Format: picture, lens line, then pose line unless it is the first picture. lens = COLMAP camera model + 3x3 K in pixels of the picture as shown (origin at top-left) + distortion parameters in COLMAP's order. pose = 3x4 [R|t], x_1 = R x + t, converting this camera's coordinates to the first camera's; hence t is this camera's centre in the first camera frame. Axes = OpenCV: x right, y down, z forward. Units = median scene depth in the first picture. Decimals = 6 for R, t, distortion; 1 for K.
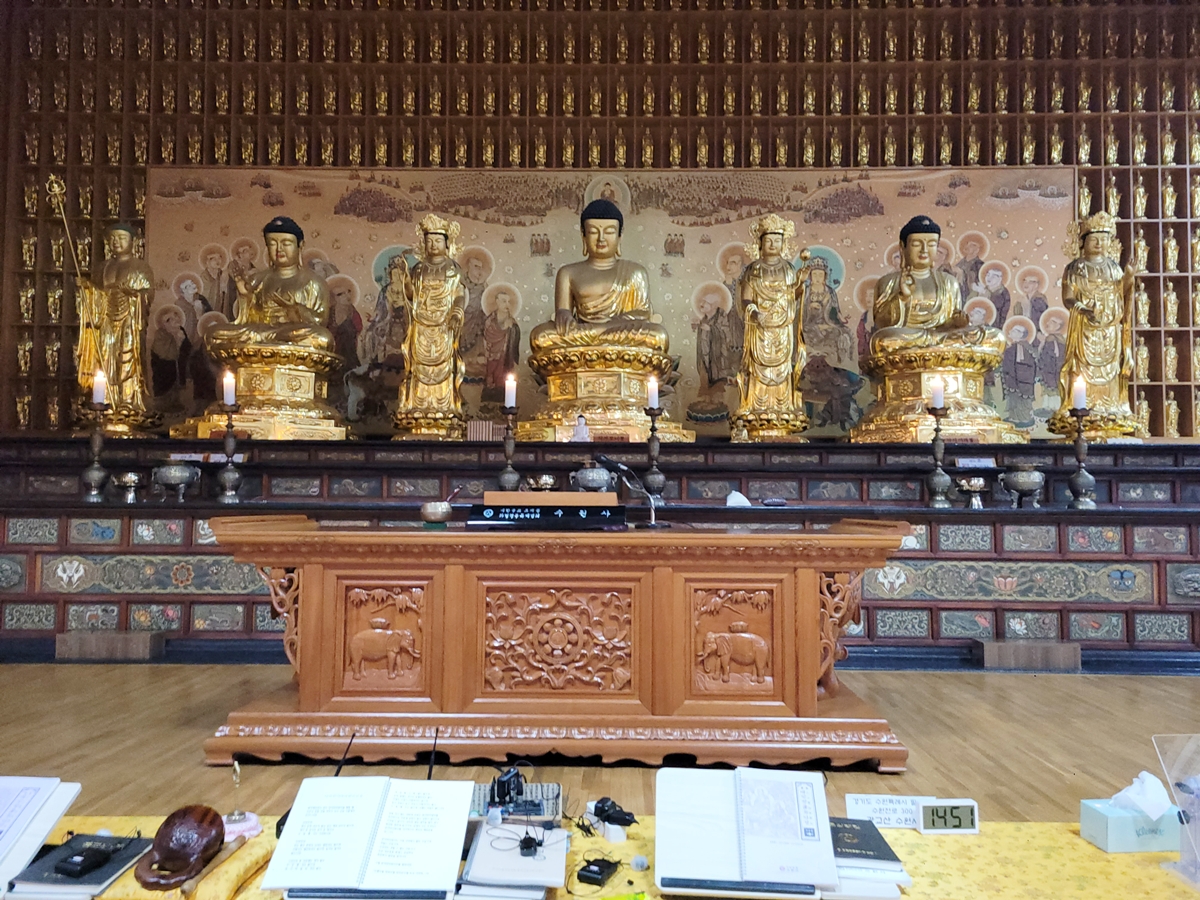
lens RADIAL K [[878.7, 0, 603.8], [0, 878.7, 459.8], [0, 0, 1]] dist [0.080881, -0.074470]
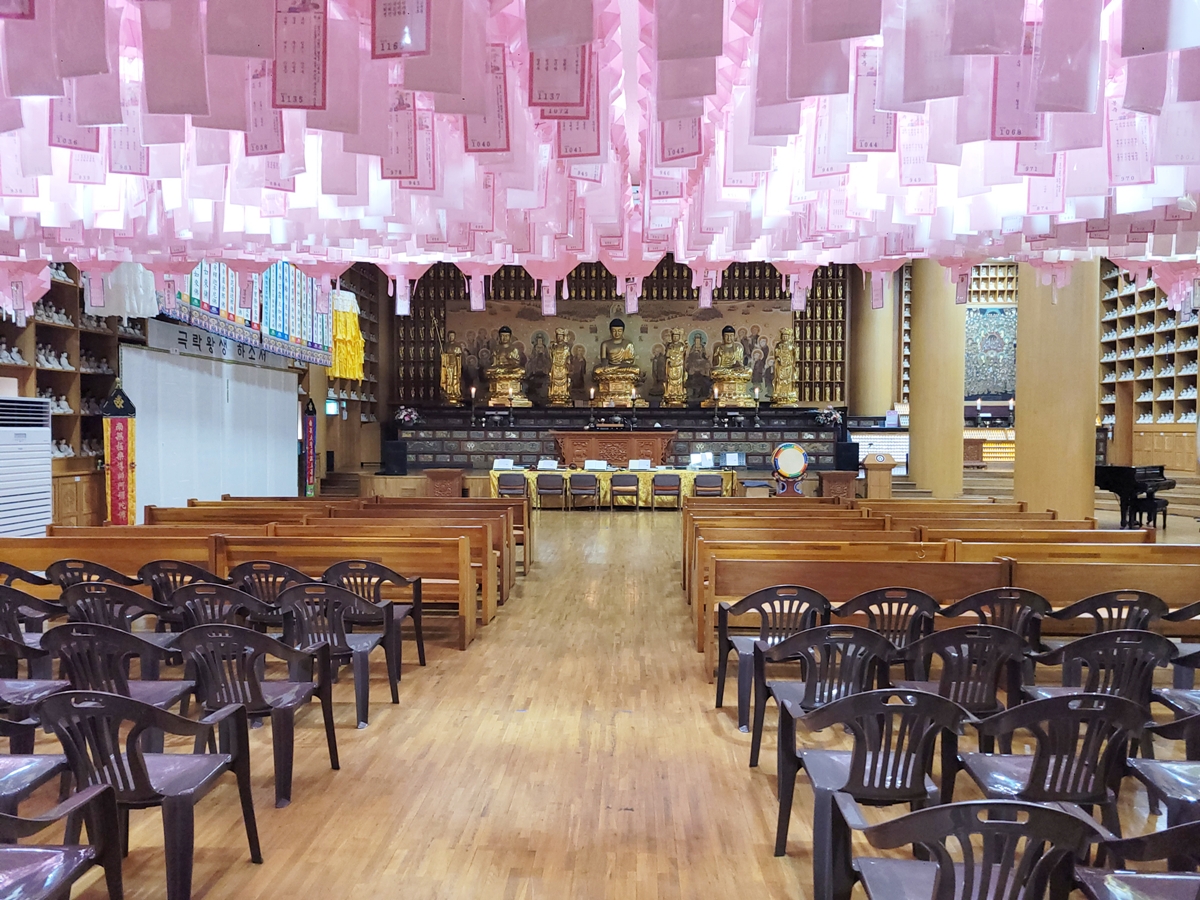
lens RADIAL K [[878.7, 0, 603.8], [0, 878.7, 459.8], [0, 0, 1]] dist [0.080881, -0.074470]
pose [[0.999988, -0.004044, -0.002813, -0.037901], [0.004266, 0.996467, 0.083882, -0.080988], [0.002464, -0.083893, 0.996472, -1.810566]]
